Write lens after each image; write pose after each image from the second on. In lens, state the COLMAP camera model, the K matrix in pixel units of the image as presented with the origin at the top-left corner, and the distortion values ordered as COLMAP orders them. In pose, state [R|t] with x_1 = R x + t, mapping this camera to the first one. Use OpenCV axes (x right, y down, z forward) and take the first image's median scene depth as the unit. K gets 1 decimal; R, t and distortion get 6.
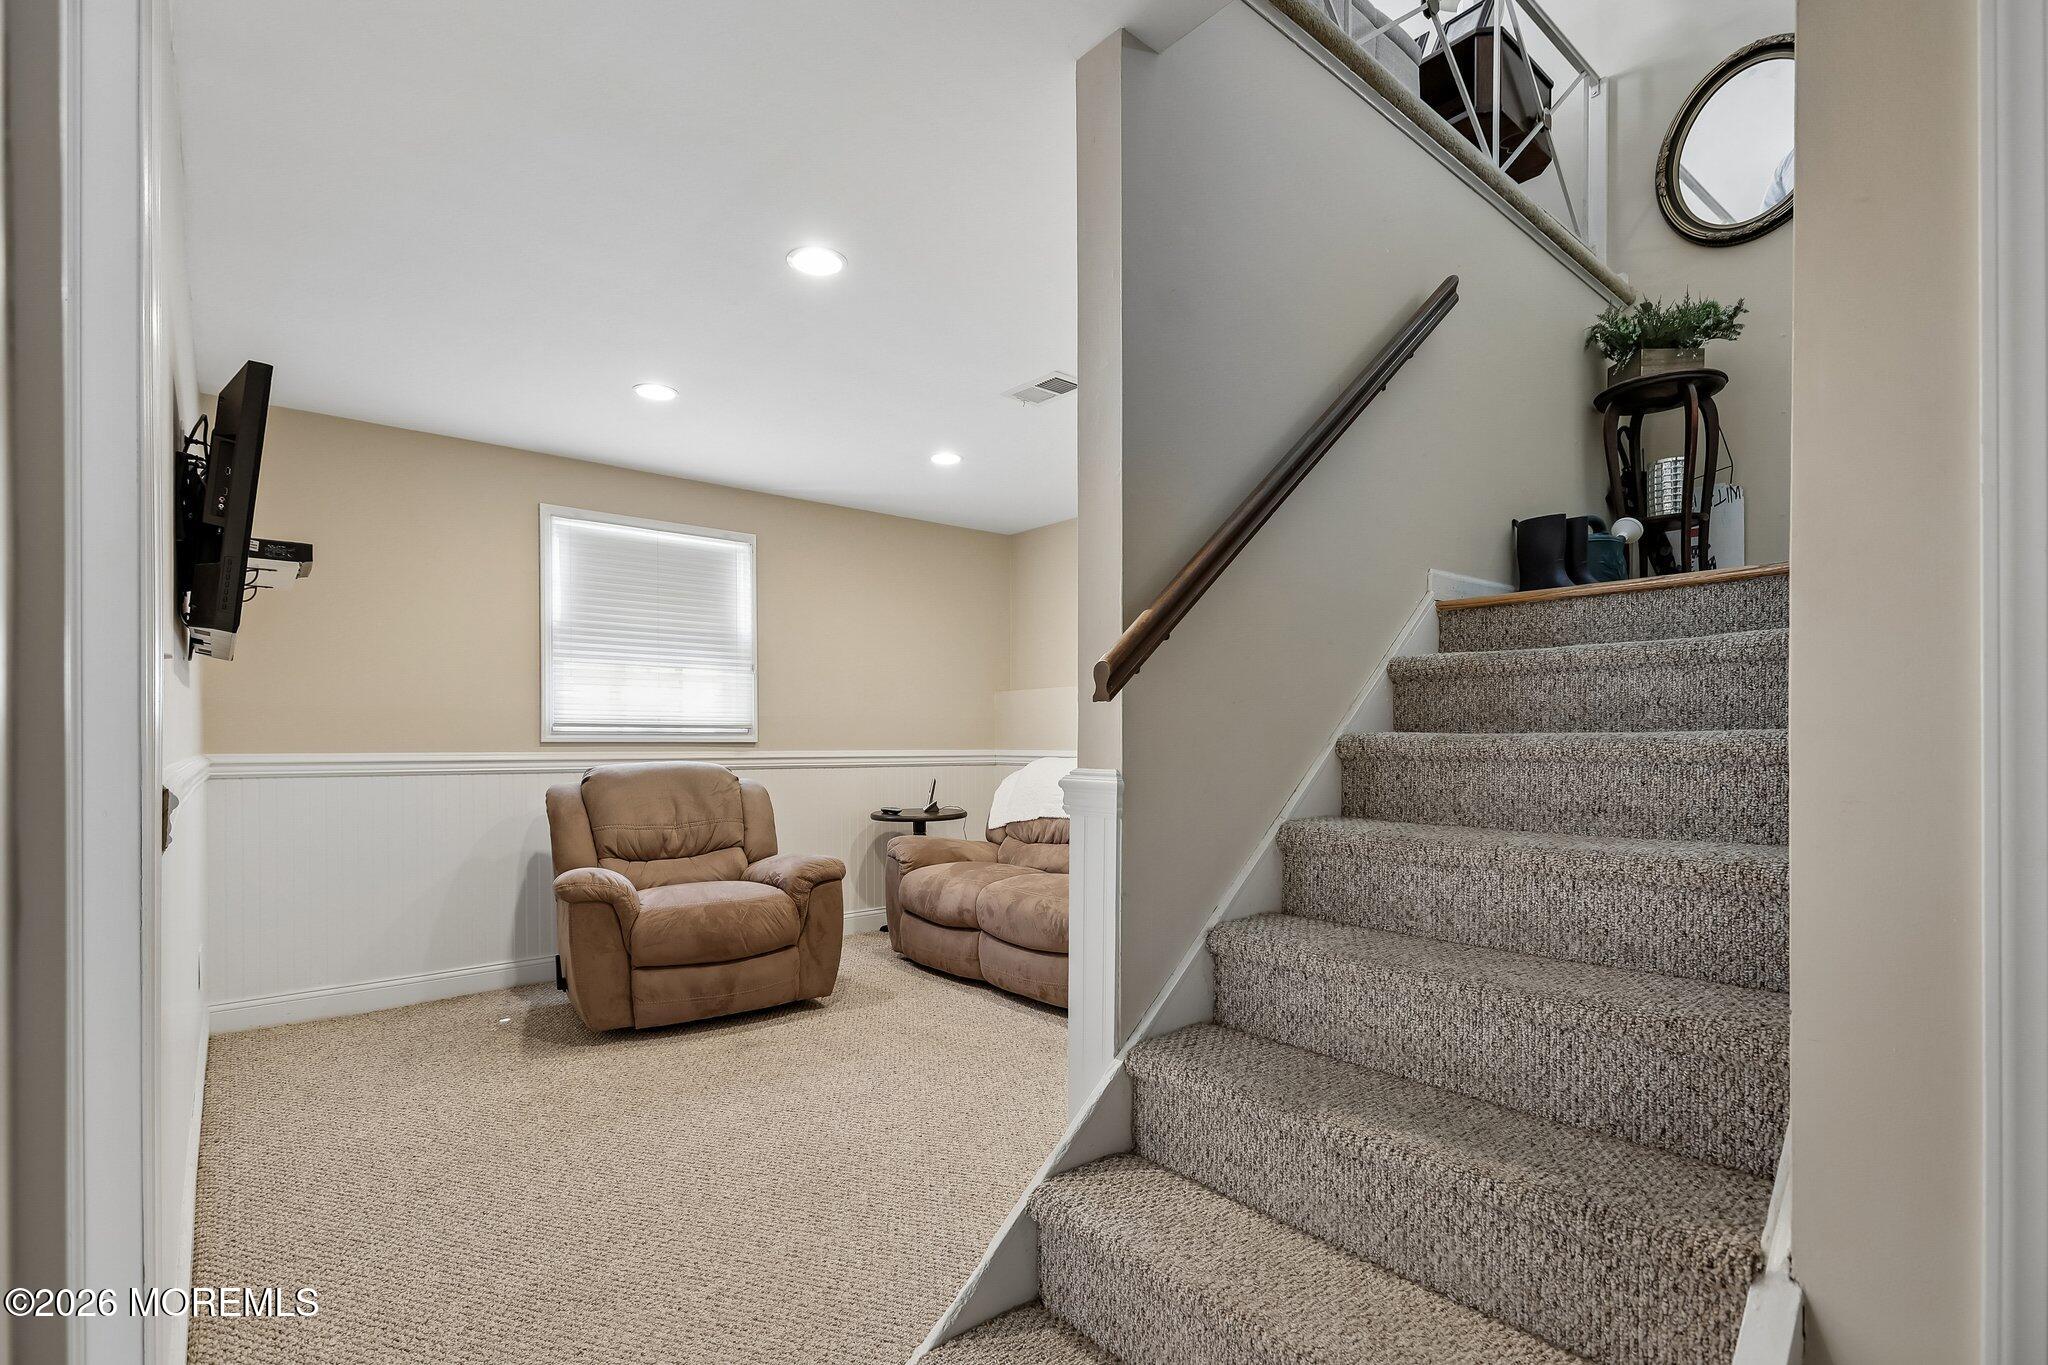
lens RADIAL K [[958.5, 0, 1018.7], [0, 958.5, 747.0], [0, 0, 1]] dist [0.001469, 0.000013]
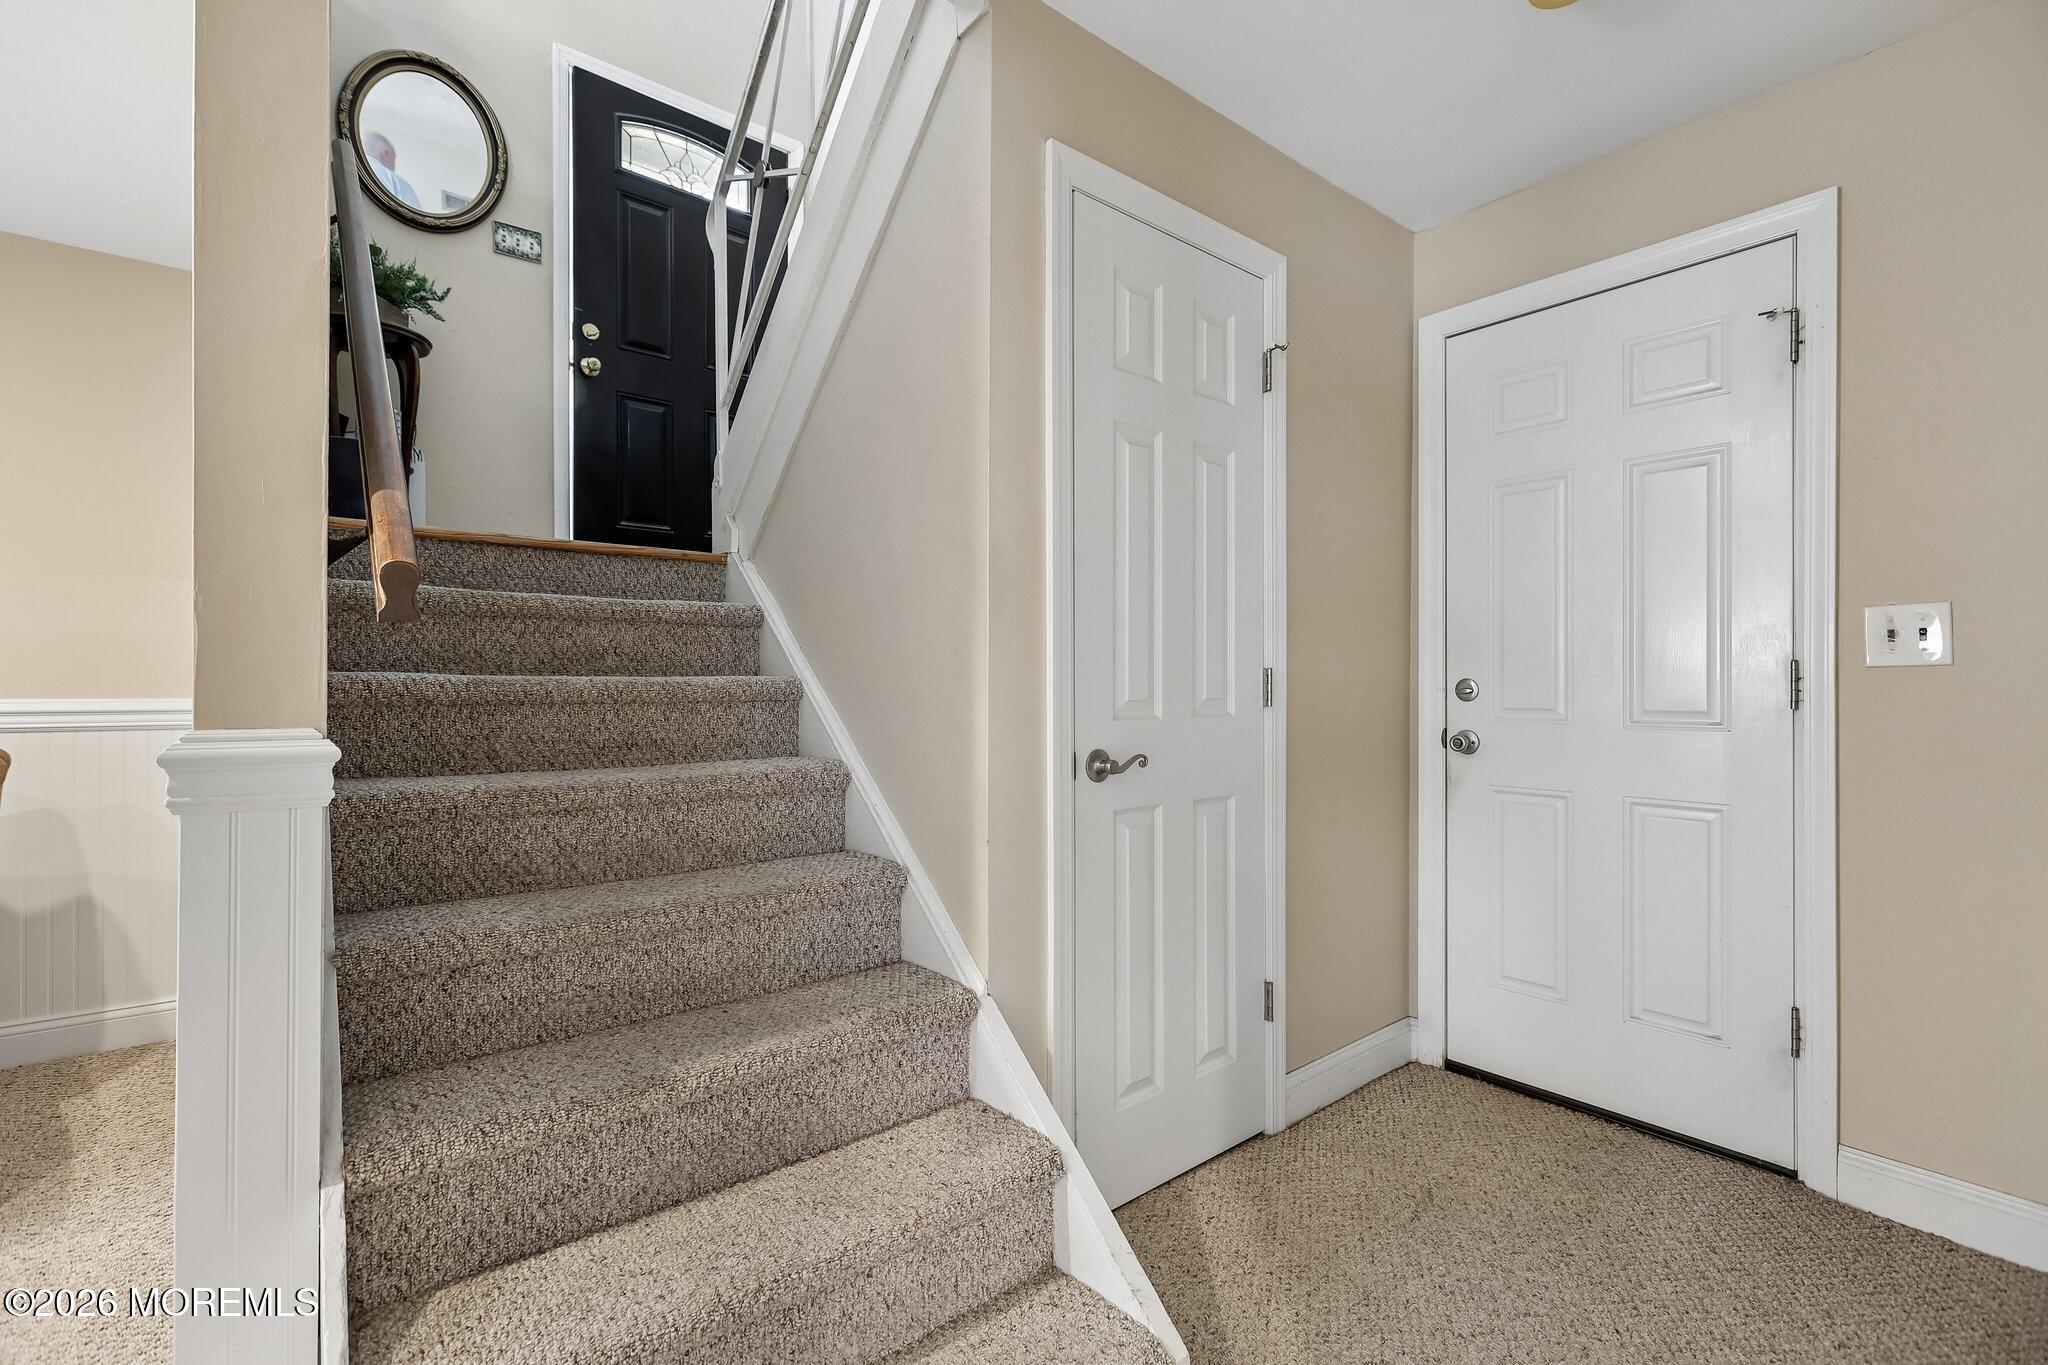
lens RADIAL K [[907.0, 0, 1024.0], [0, 907.0, 682.5], [0, 0, 1]] dist [-0.001081, -0.000557]
pose [[0.009693, 0.002799, 0.999949, -0.221303], [0.001253, 0.999995, -0.002811, -0.002121], [-0.999952, 0.001280, 0.009690, 0.240623]]
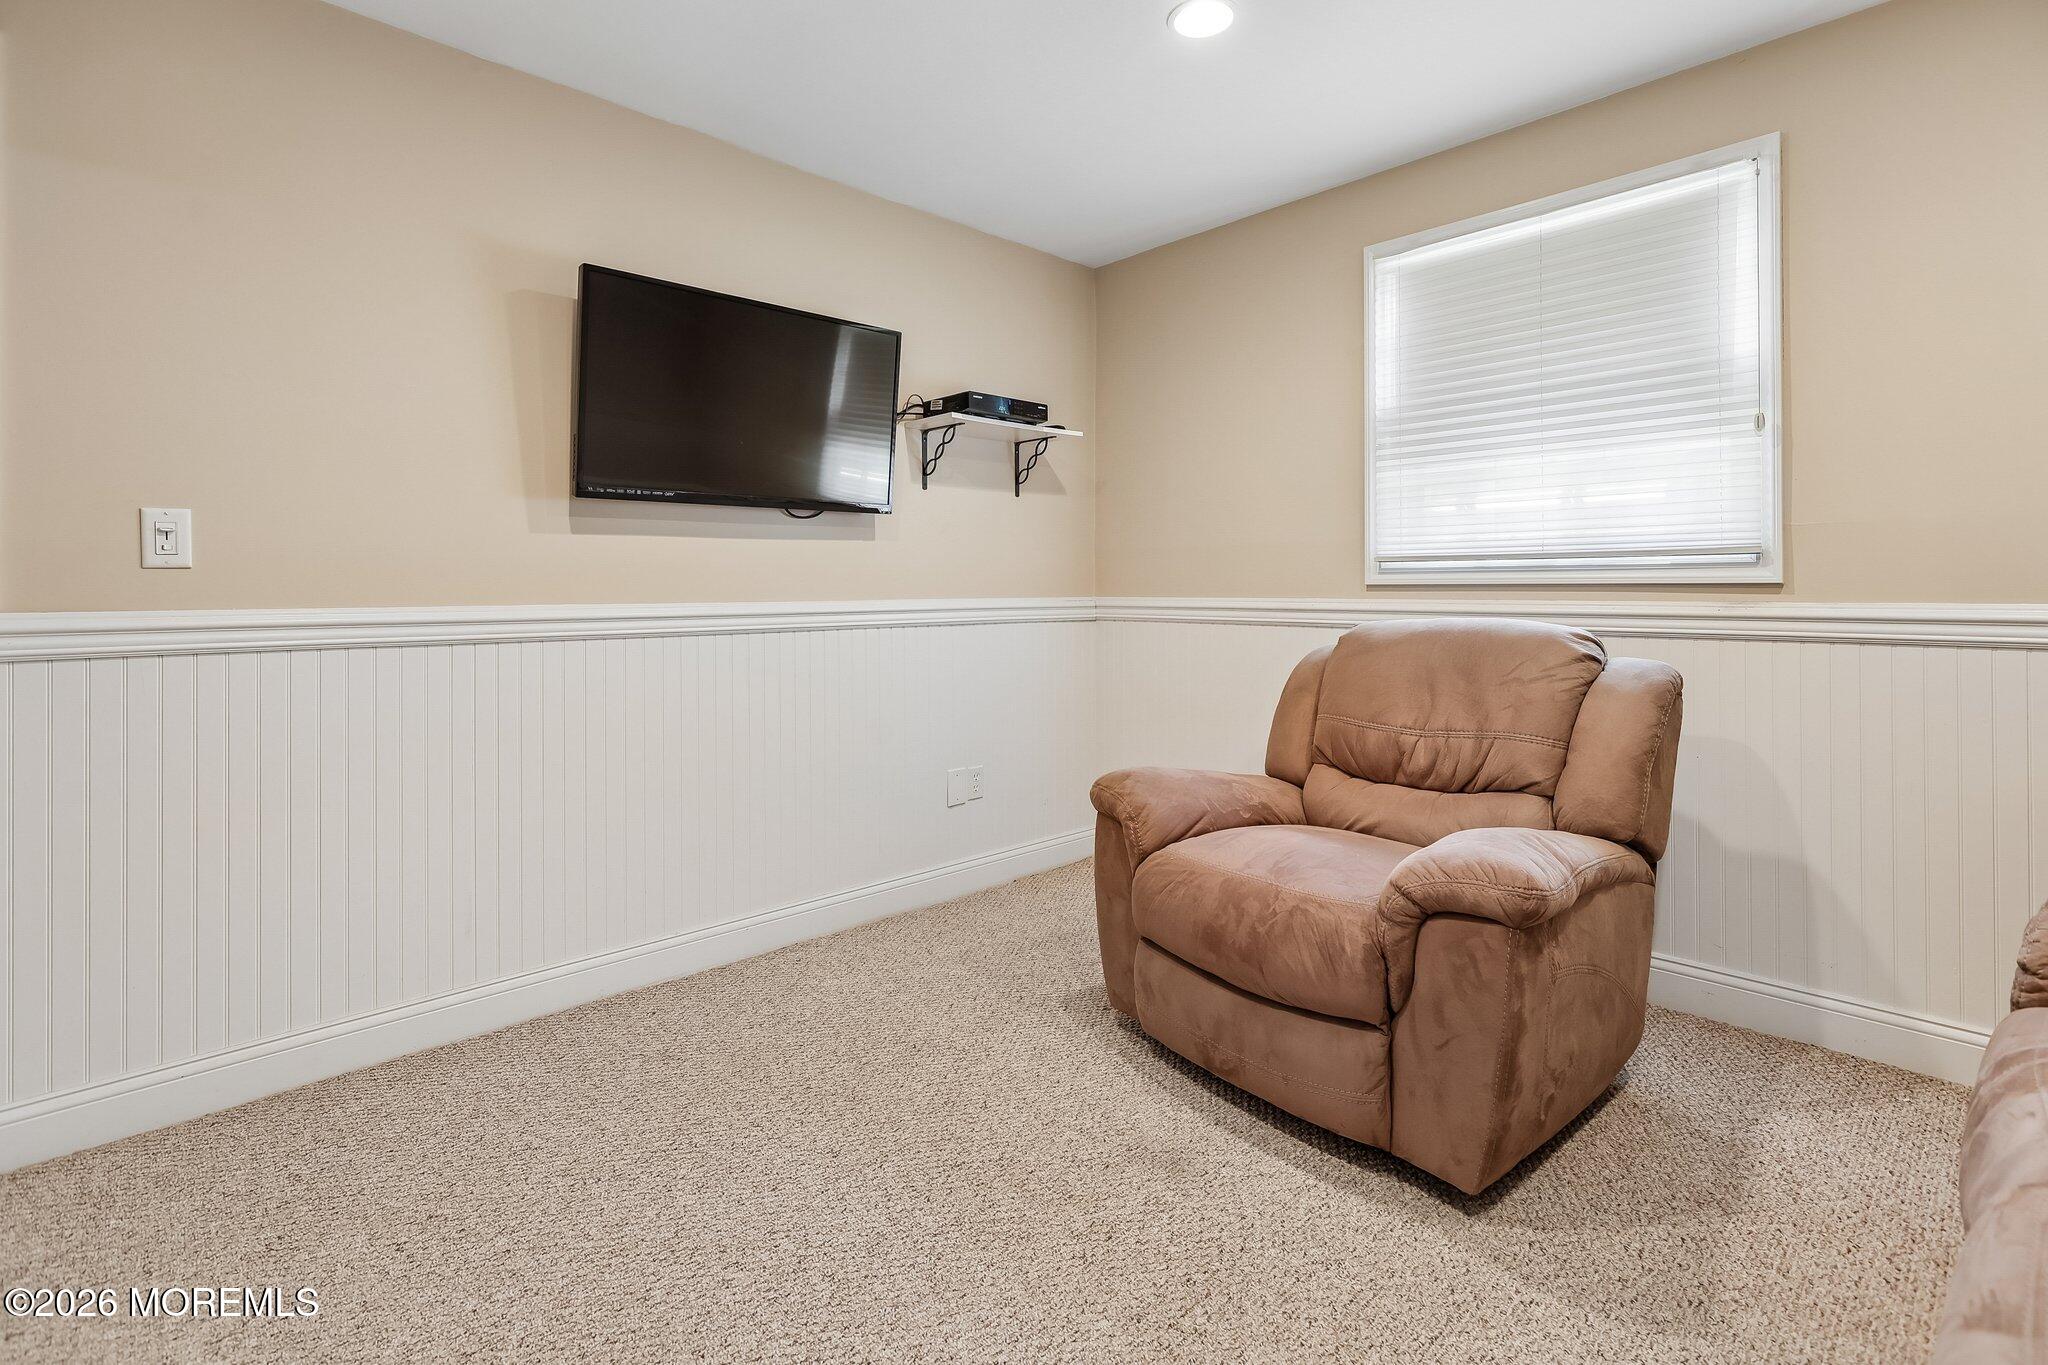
lens RADIAL K [[948.6, 0, 1018.7], [0, 948.6, 586.0], [0, 0, 1]] dist [-0.000917, -0.000108]
pose [[0.049192, -0.002347, -0.998787, 0.198198], [0.000954, 0.999997, -0.002303, -0.003251], [0.998789, -0.000839, 0.049194, 0.759506]]
